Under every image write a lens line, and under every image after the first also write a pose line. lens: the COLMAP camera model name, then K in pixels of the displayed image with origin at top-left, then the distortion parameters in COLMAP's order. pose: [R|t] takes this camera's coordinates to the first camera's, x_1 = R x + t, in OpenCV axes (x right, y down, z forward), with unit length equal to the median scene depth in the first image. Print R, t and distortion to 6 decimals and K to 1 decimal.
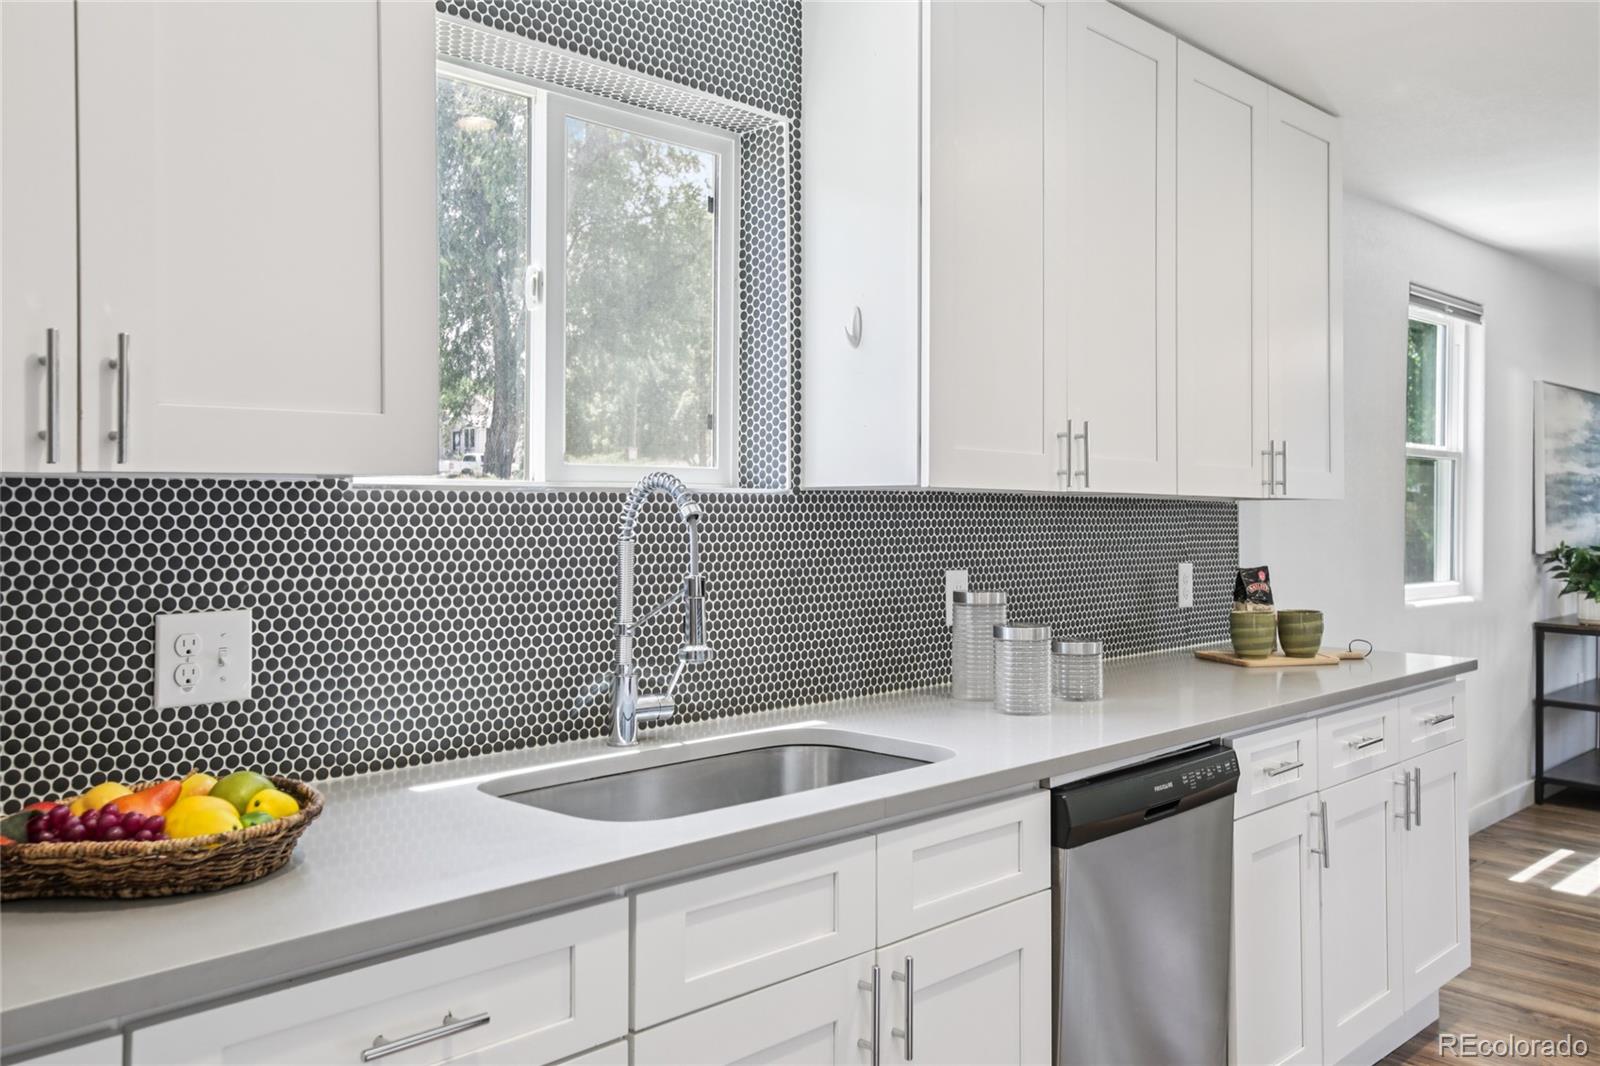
lens RADIAL K [[1337.3, 0, 822.3], [0, 1337.3, 456.4], [0, 0, 1]] dist [0.055804, -0.010770]
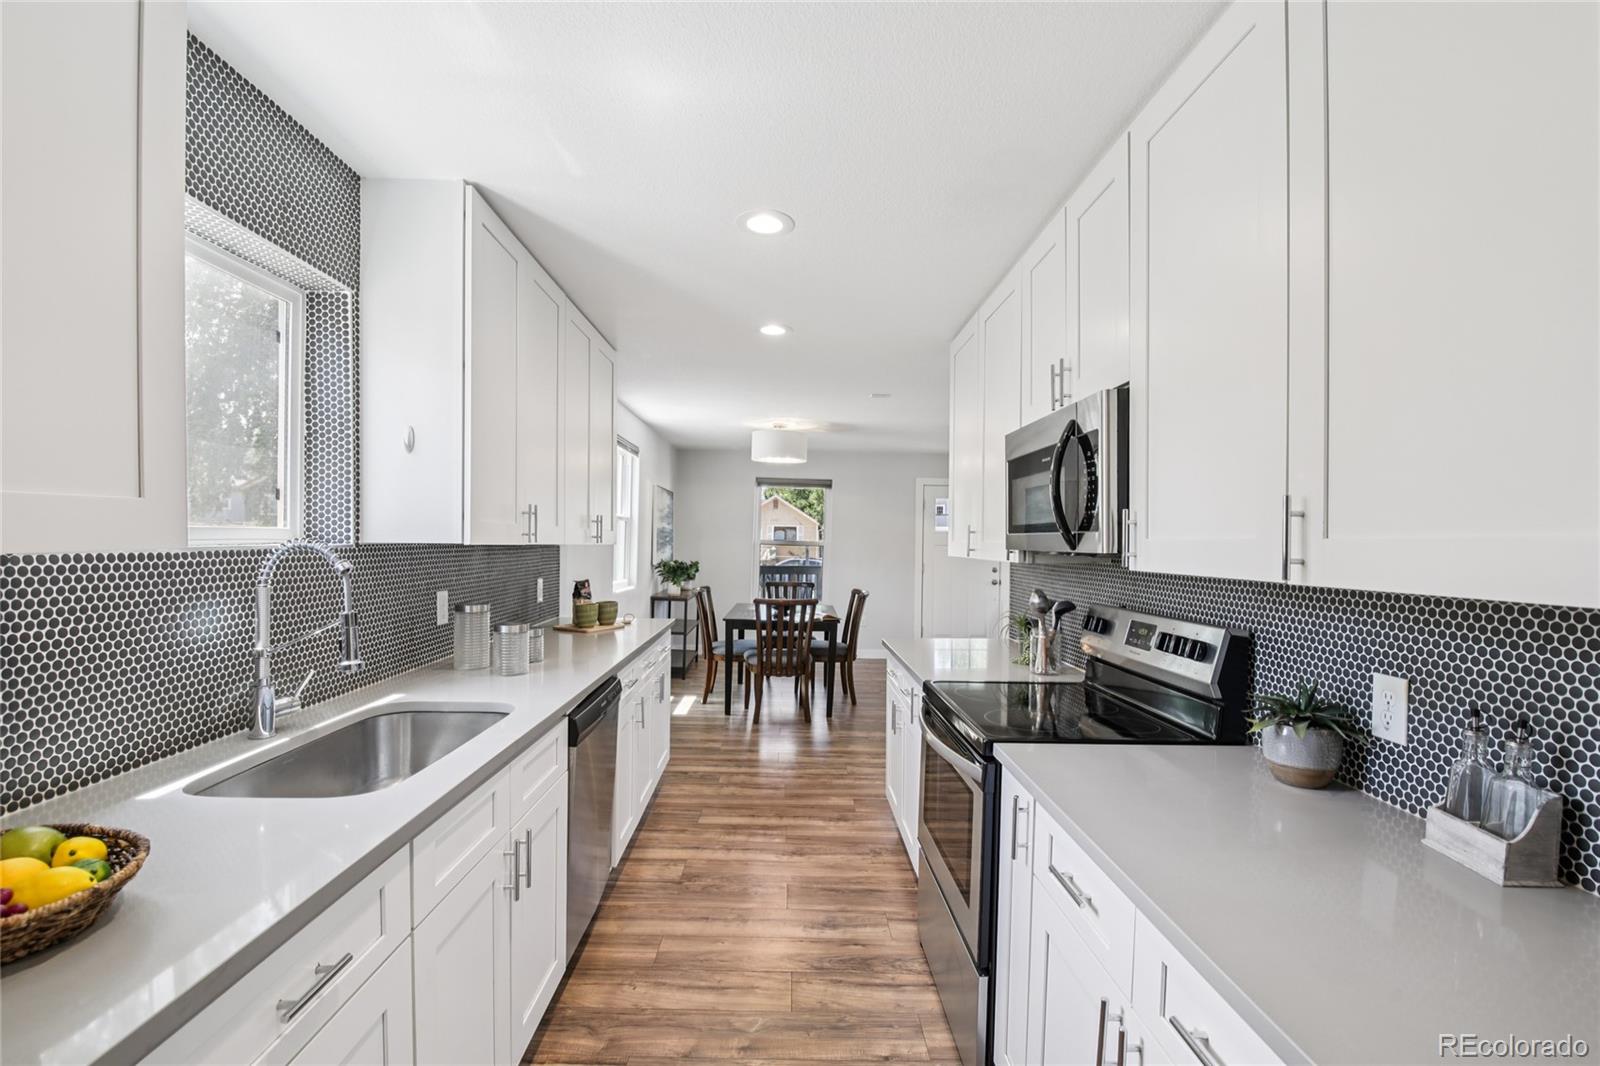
lens RADIAL K [[697.4, 0, 802.1], [0, 697.4, 543.1], [0, 0, 1]] dist [-0.005443, -0.005847]
pose [[0.707441, 0.003256, 0.706765, -0.255678], [-0.038021, 0.998717, 0.033456, -0.024779], [-0.705749, -0.050540, 0.706657, 0.128434]]
